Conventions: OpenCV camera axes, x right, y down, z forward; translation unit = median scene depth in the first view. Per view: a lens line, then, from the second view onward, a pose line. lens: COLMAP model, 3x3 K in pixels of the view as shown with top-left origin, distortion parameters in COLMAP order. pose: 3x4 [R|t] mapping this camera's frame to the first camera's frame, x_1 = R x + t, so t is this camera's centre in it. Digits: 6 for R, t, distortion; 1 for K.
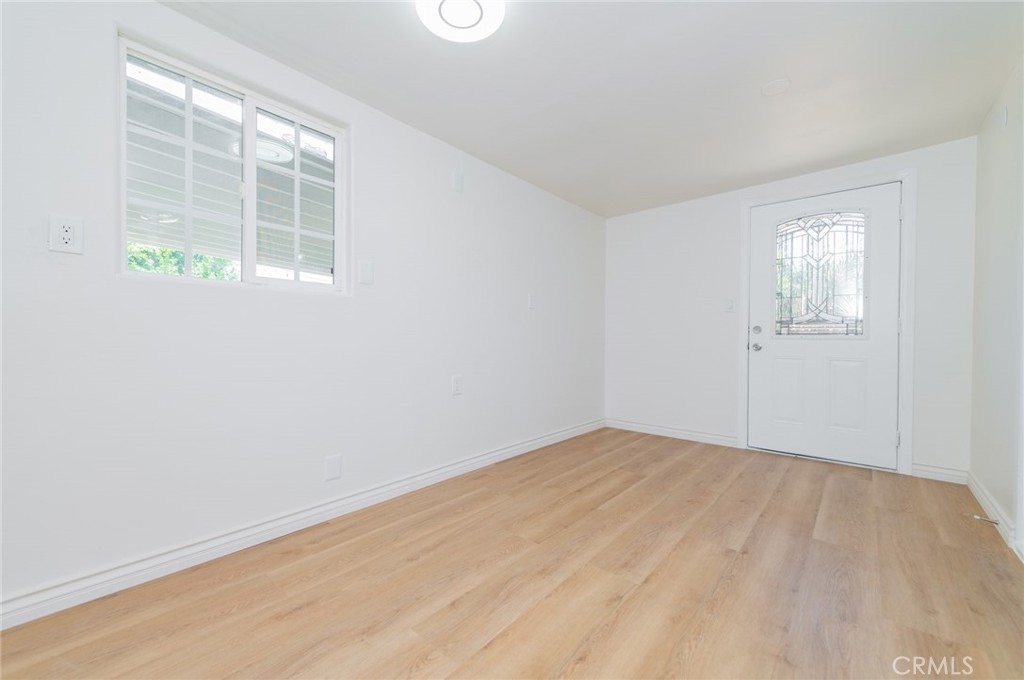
lens RADIAL K [[403.4, 0, 517.1], [0, 403.4, 337.6], [0, 0, 1]] dist [0.011364, -0.001484]
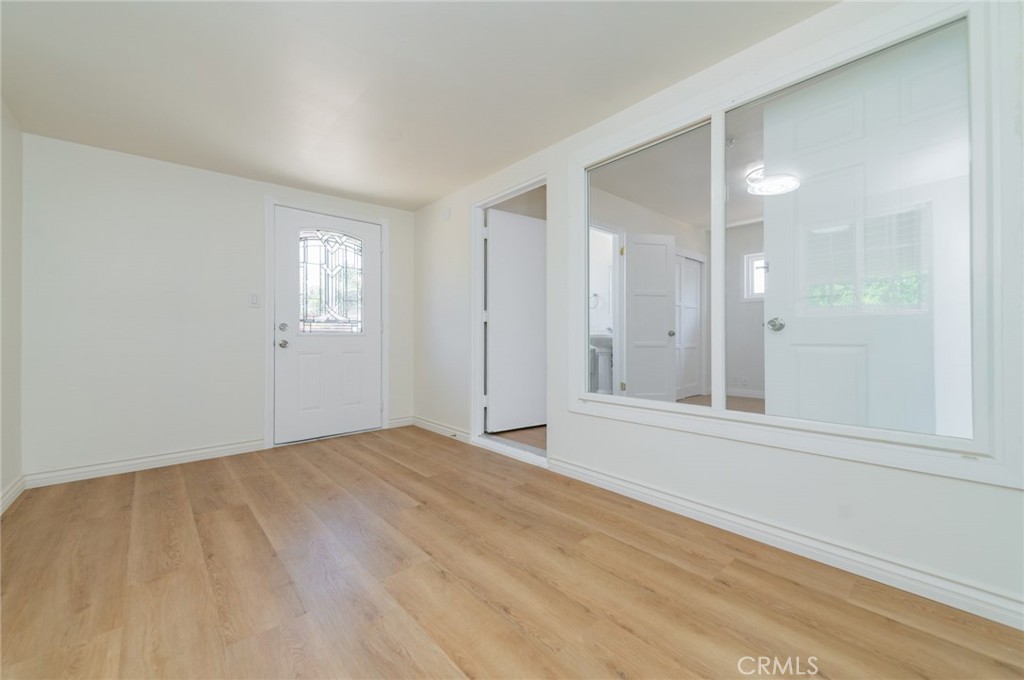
lens RADIAL K [[403.4, 0, 517.4], [0, 403.4, 338.9], [0, 0, 1]] dist [0.011364, -0.001484]
pose [[0.138621, -0.011156, 0.990283, -0.439628], [0.005442, 0.999930, 0.010503, 0.002569], [-0.990331, 0.003933, 0.138672, 0.361918]]
